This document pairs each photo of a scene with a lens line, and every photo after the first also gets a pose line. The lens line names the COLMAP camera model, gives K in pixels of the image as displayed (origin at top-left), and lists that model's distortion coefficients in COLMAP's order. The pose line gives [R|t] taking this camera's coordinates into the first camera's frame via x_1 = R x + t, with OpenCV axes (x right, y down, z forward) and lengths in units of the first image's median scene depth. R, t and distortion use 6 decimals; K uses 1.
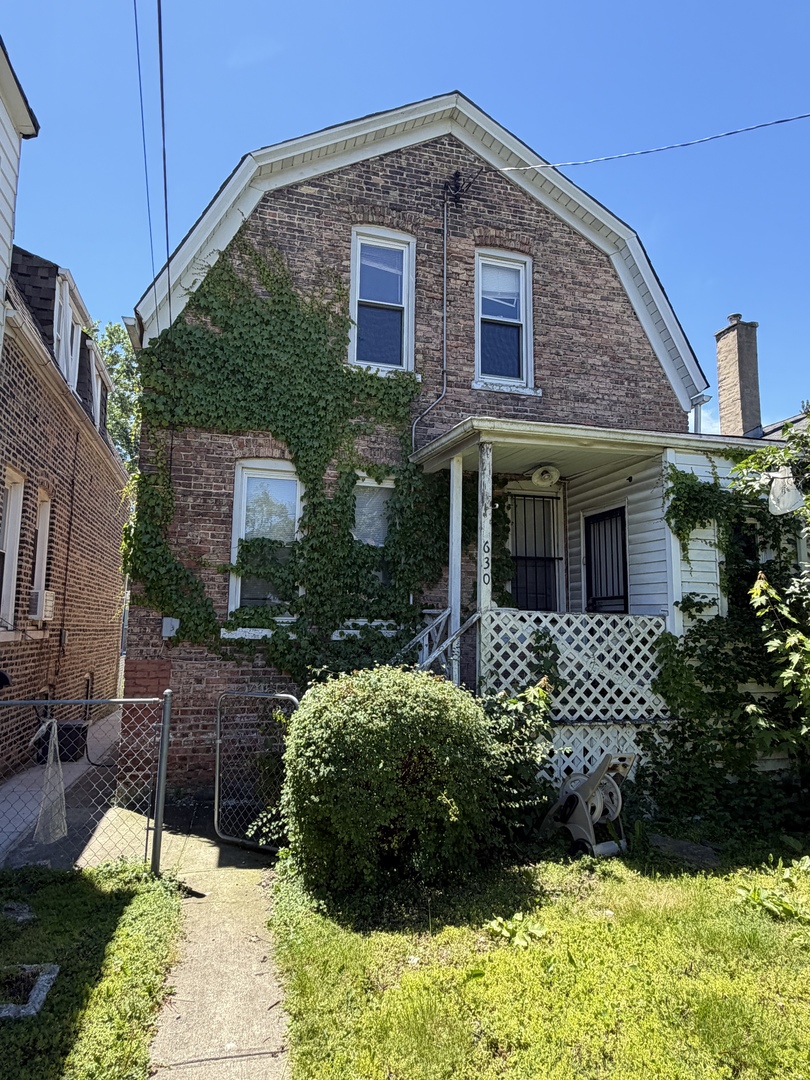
lens RADIAL K [[628.4, 0, 403.7], [0, 628.4, 540.7], [0, 0, 1]] dist [-0.001686, -0.000097]
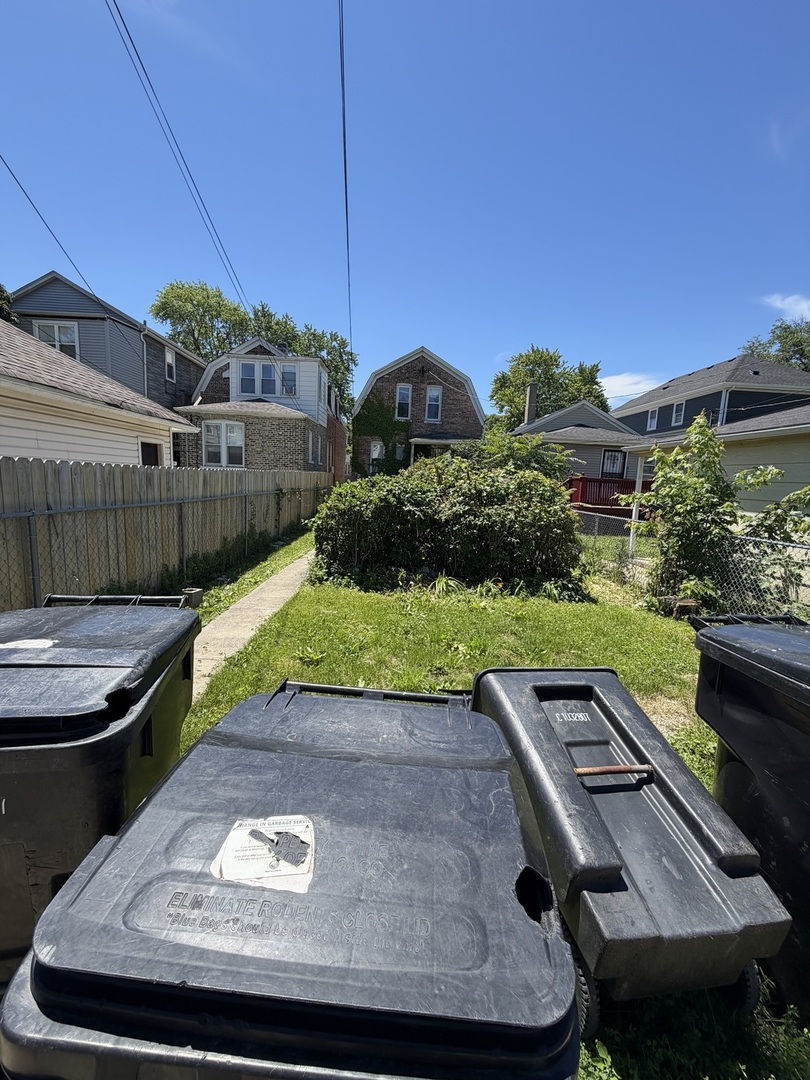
lens RADIAL K [[432.5, 0, 405.1], [0, 432.5, 539.1], [0, 0, 1]] dist [0.001581, -0.000329]
pose [[0.972510, 0.065318, -0.223510, 0.694238], [-0.006946, 0.967562, 0.252537, -0.217762], [0.232756, -0.244043, 0.941418, -2.006455]]
